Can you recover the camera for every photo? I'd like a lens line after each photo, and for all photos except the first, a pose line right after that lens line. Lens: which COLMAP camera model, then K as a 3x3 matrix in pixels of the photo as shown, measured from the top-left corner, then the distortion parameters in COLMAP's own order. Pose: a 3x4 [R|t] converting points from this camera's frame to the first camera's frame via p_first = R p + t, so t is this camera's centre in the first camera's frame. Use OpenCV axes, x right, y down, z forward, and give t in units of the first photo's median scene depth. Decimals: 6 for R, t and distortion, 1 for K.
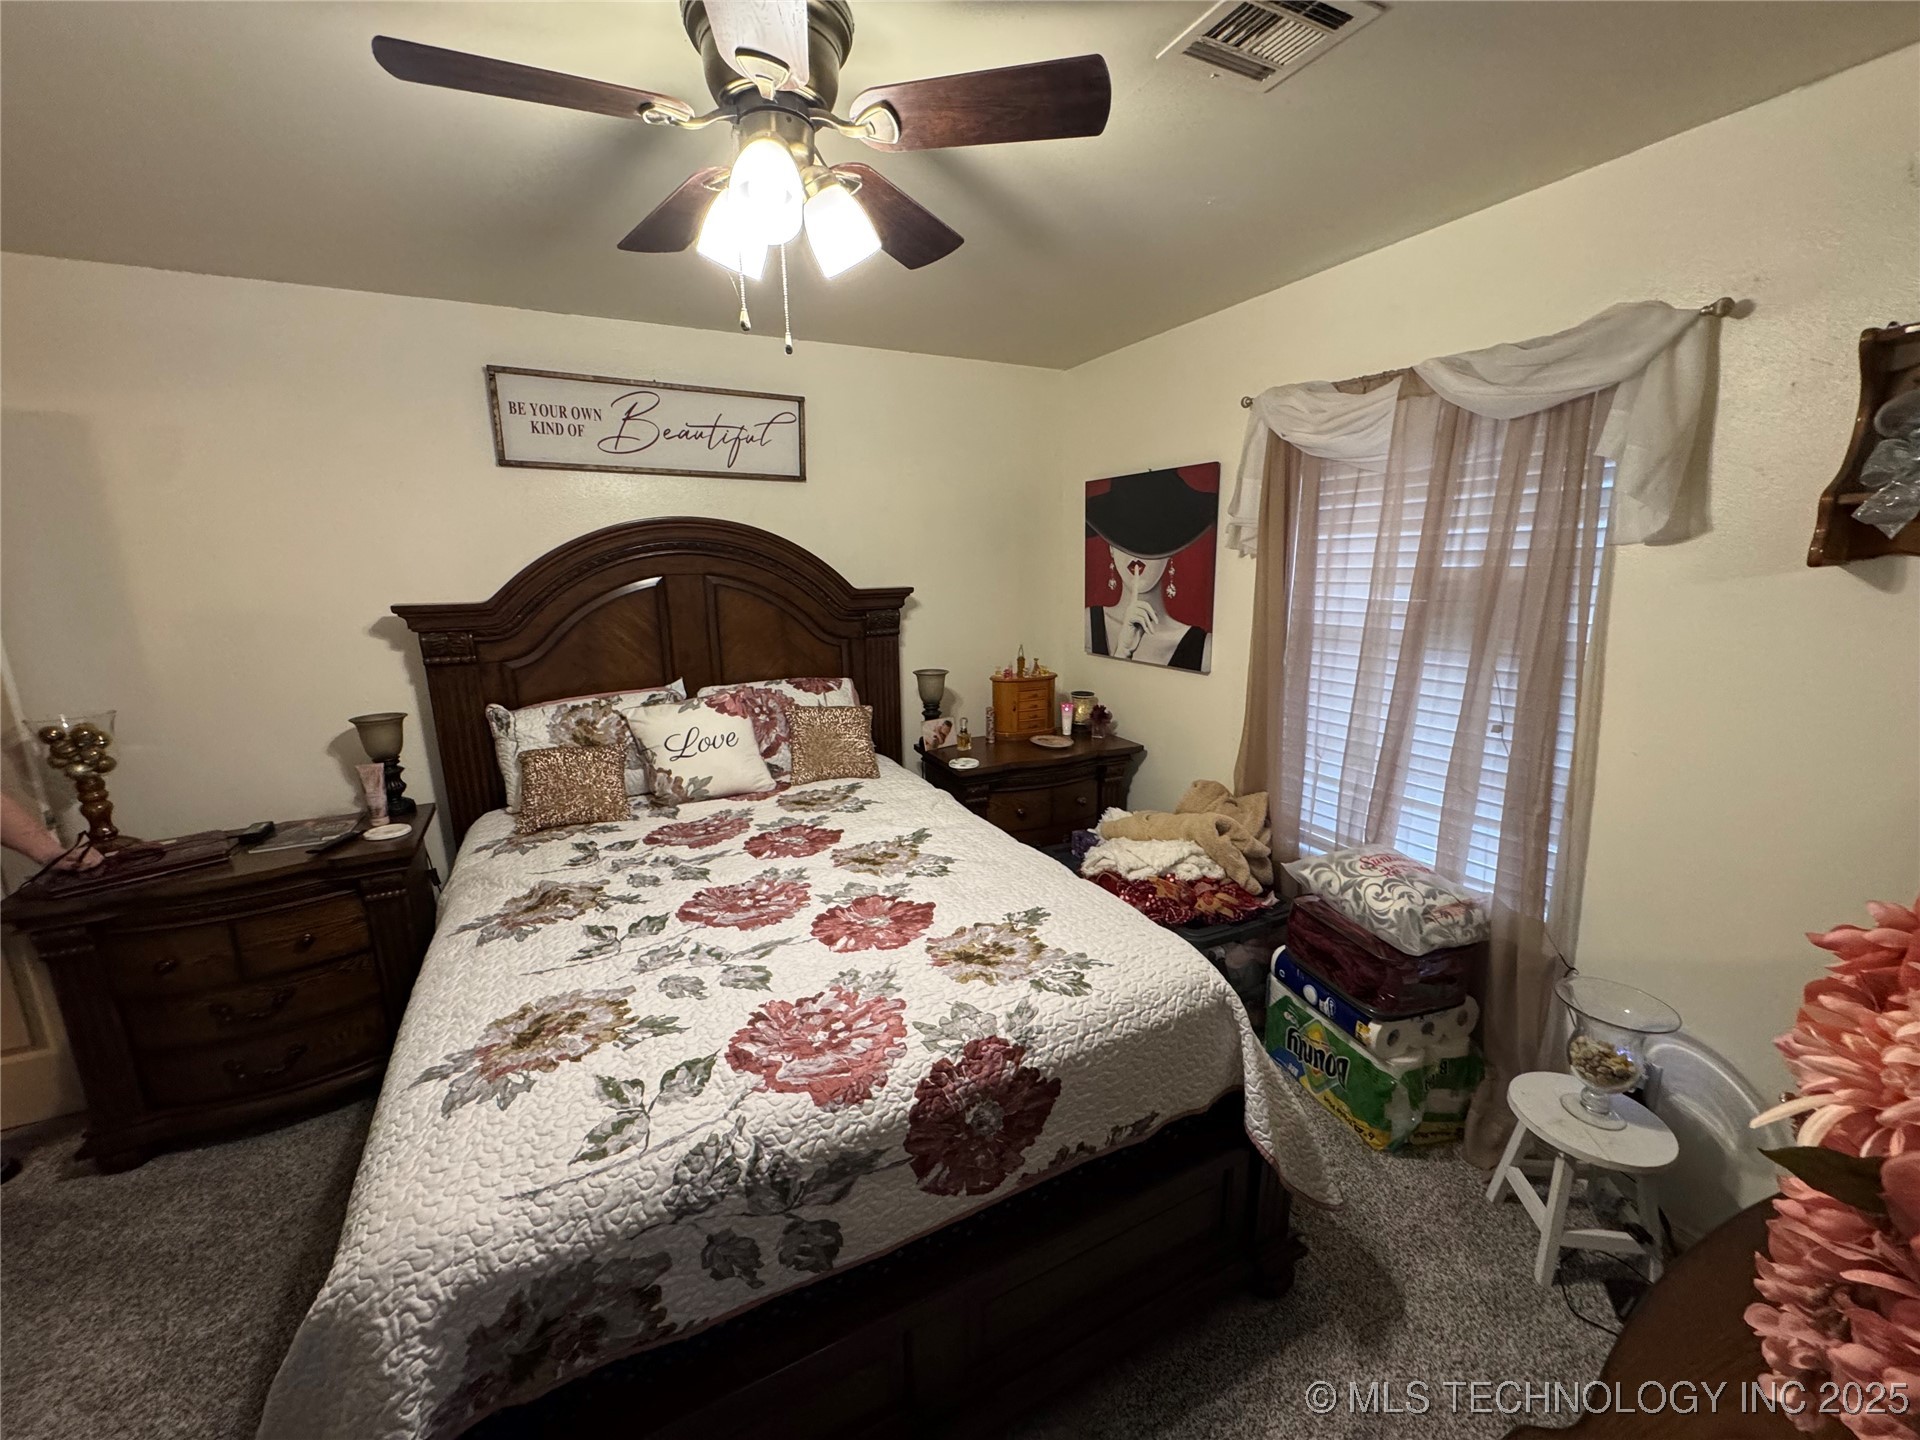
lens RADIAL K [[763.6, 0, 957.2], [0, 763.6, 720.5], [0, 0, 1]] dist [-0.000508, 0.000043]
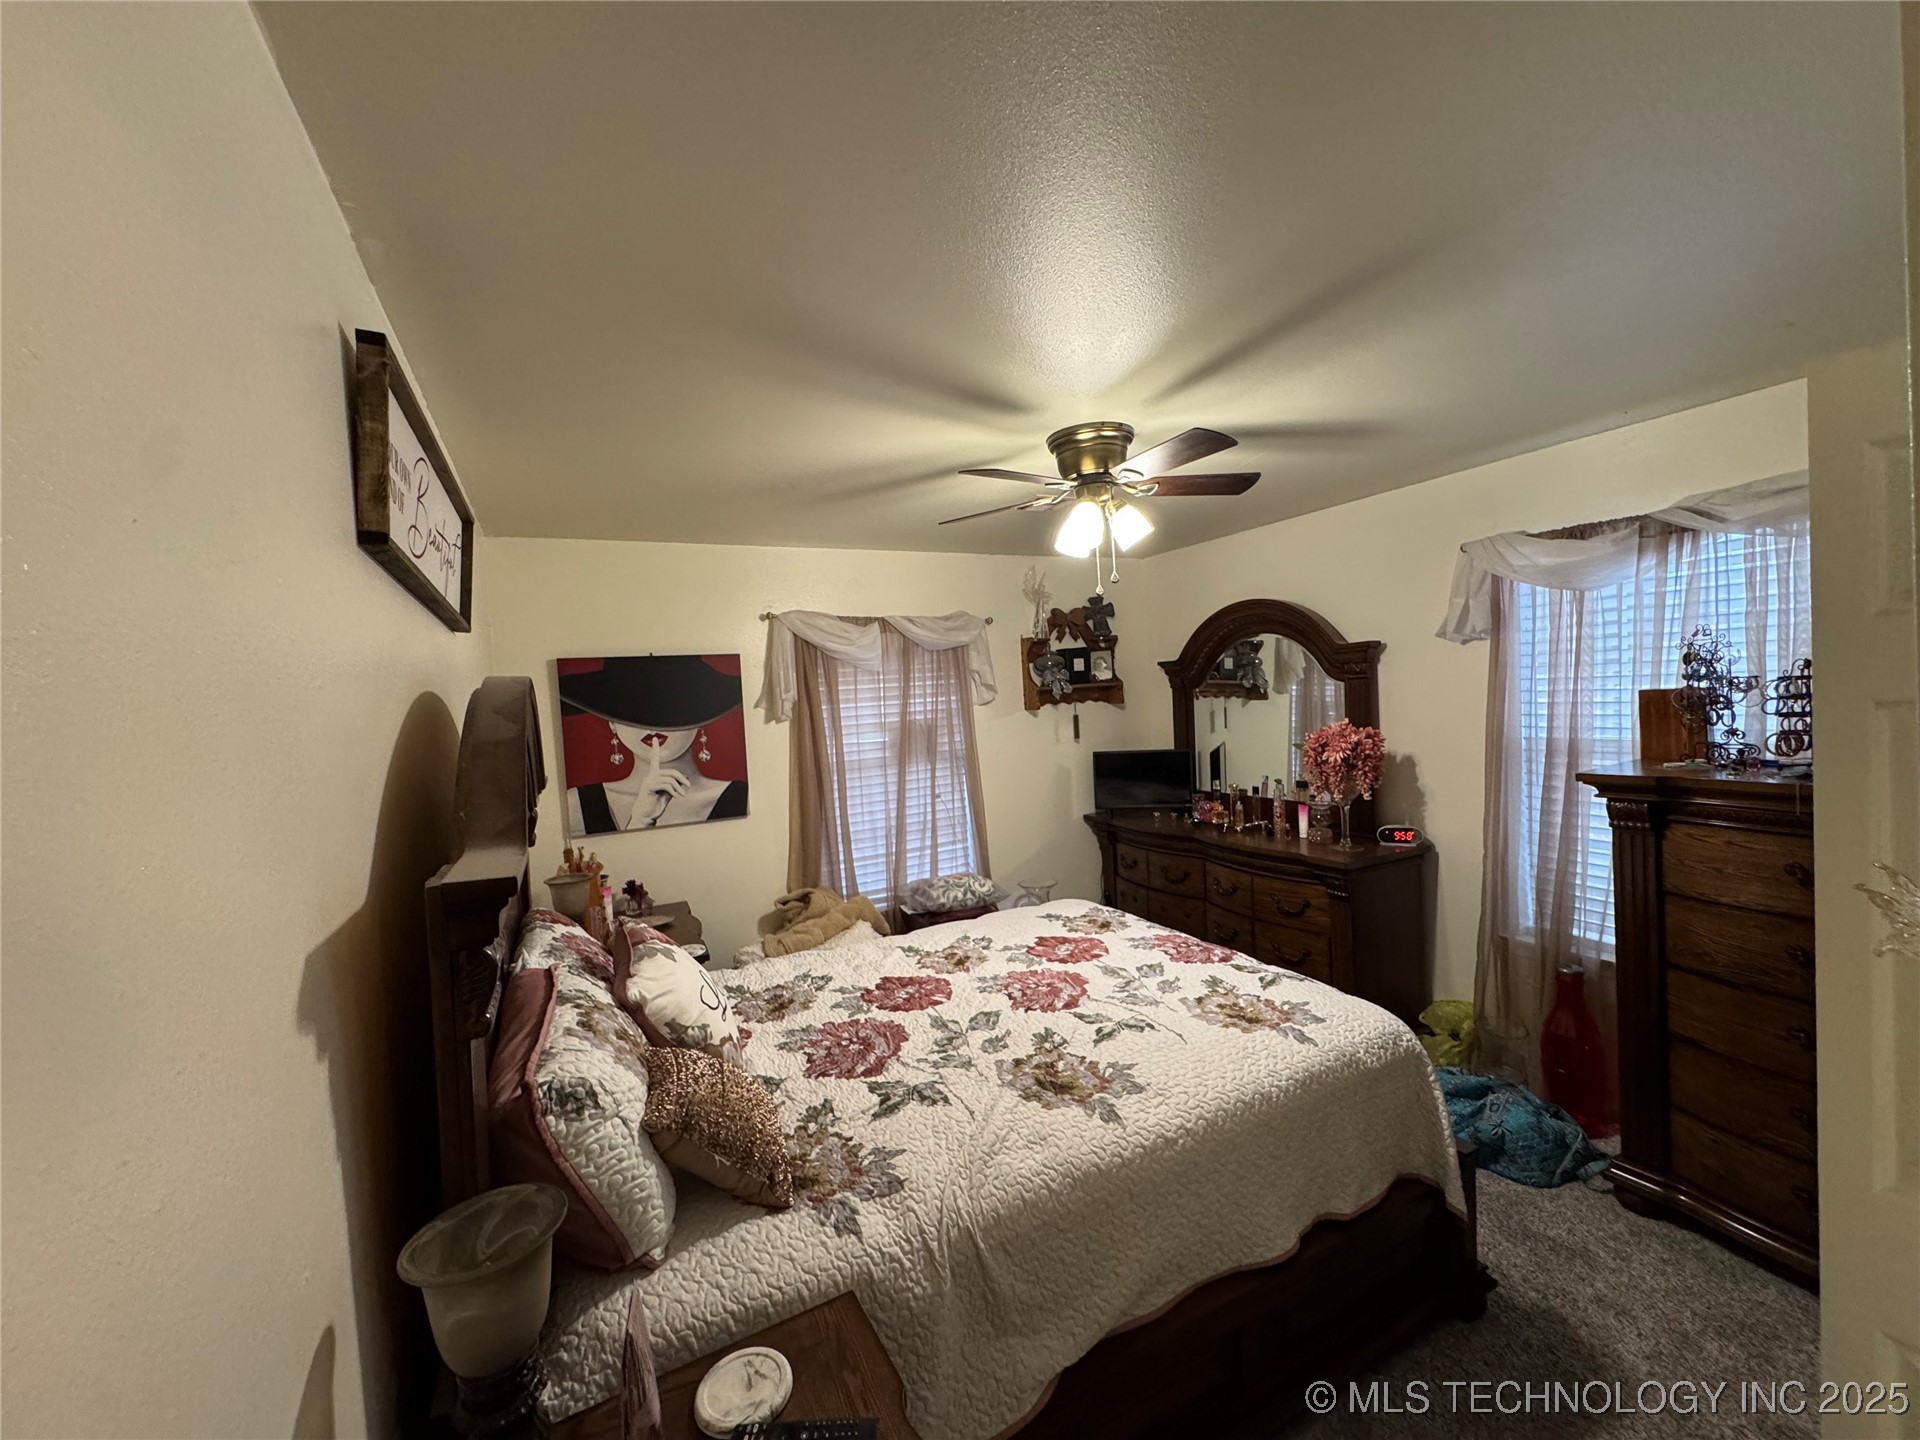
lens RADIAL K [[763.6, 0, 957.2], [0, 763.6, 720.5], [0, 0, 1]] dist [-0.000508, 0.000043]
pose [[-0.002995, -0.016340, 0.999862, -1.070262], [0.266683, 0.963642, 0.016547, -0.165510], [-0.963780, 0.266696, 0.001472, 0.733983]]
